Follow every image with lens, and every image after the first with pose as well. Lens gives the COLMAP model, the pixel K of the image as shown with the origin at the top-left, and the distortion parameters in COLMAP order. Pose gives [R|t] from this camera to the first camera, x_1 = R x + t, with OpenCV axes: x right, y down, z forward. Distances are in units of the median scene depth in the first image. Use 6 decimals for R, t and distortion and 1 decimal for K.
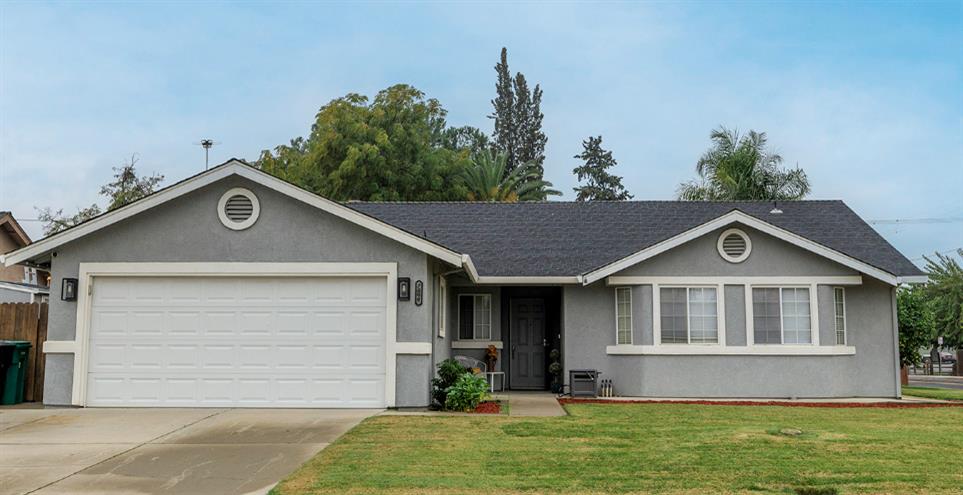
lens RADIAL K [[1063.0, 0, 477.5], [0, 1063.0, 211.2], [0, 0, 1]] dist [0.010861, -0.004192]
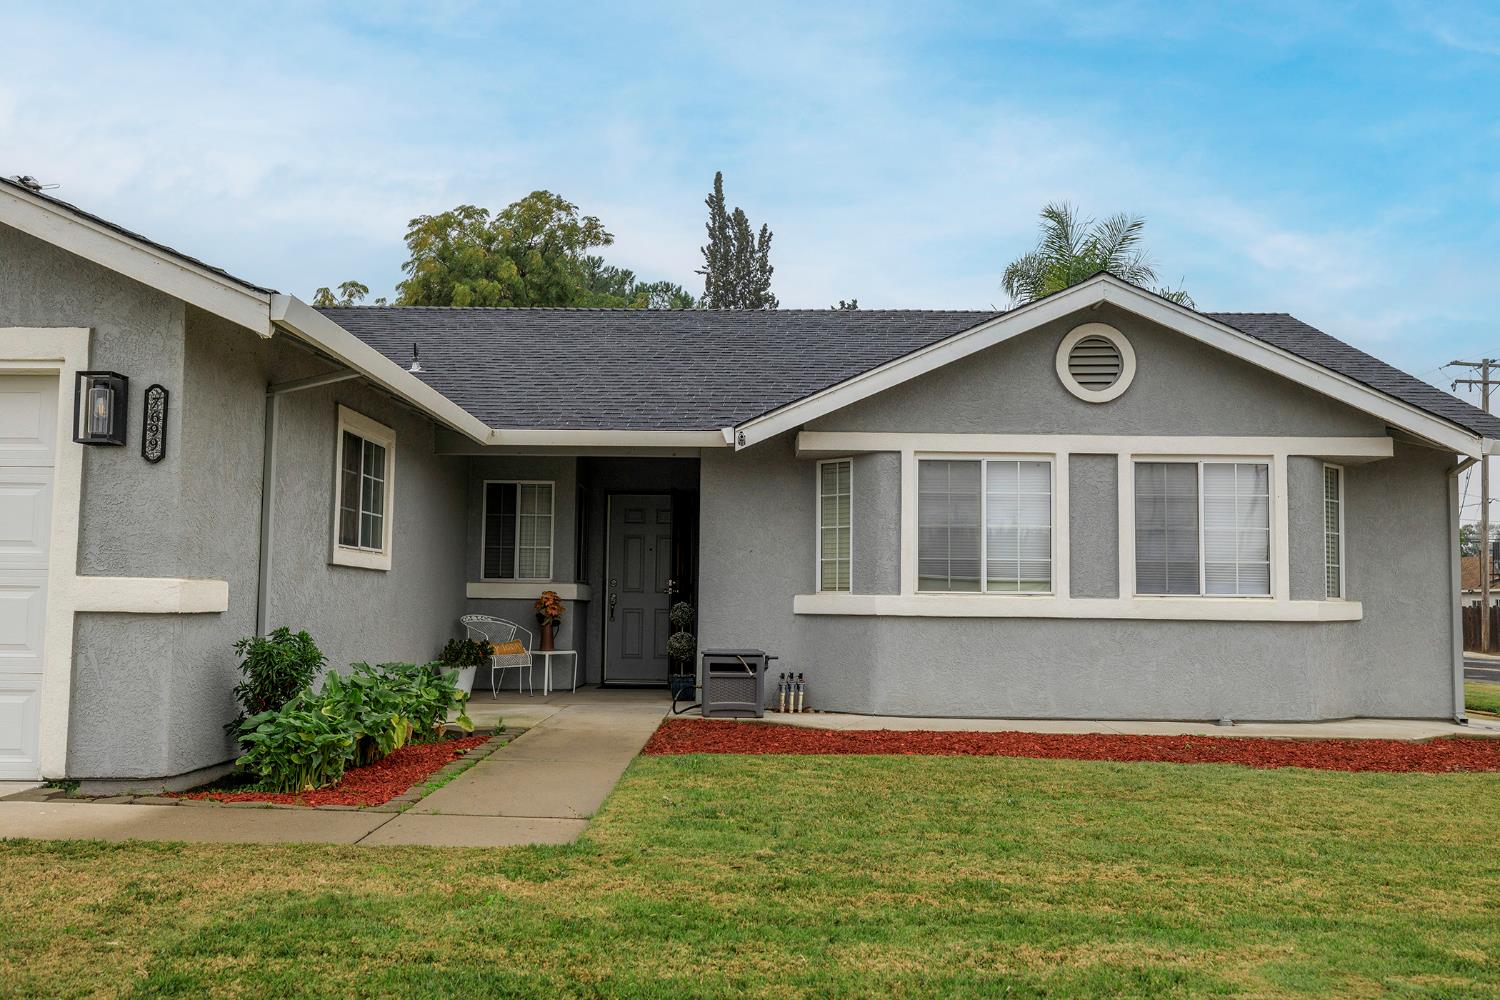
lens RADIAL K [[1321.4, 0, 750.0], [0, 1321.4, 500.0], [0, 0, 1]] dist [0.041803, -0.129537]
pose [[0.999496, 0.011828, 0.029475, 0.088523], [-0.013398, 0.998469, 0.053663, 0.060235], [-0.028795, -0.054031, 0.998124, 0.471827]]
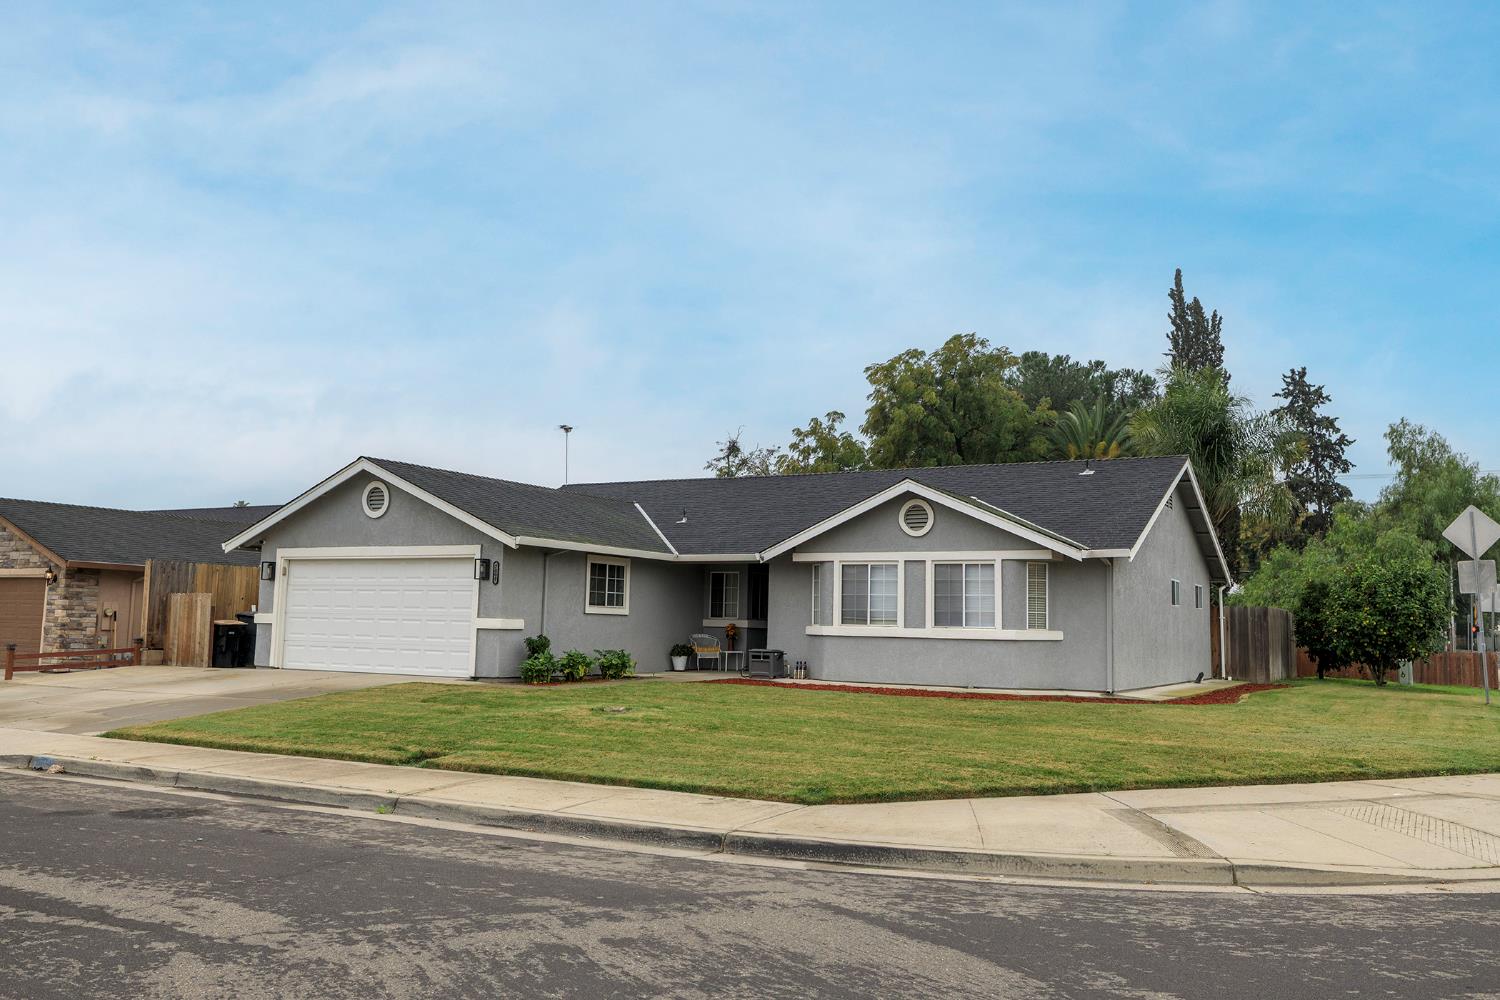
lens RADIAL K [[1211.0, 0, 750.0], [0, 1211.0, 500.0], [0, 0, 1]] dist [0.010096, 0.002181]
pose [[0.894441, -0.030447, -0.446148, 0.573908], [0.040616, 0.999087, 0.013245, -0.002171], [0.445338, -0.029967, 0.894861, 0.013618]]
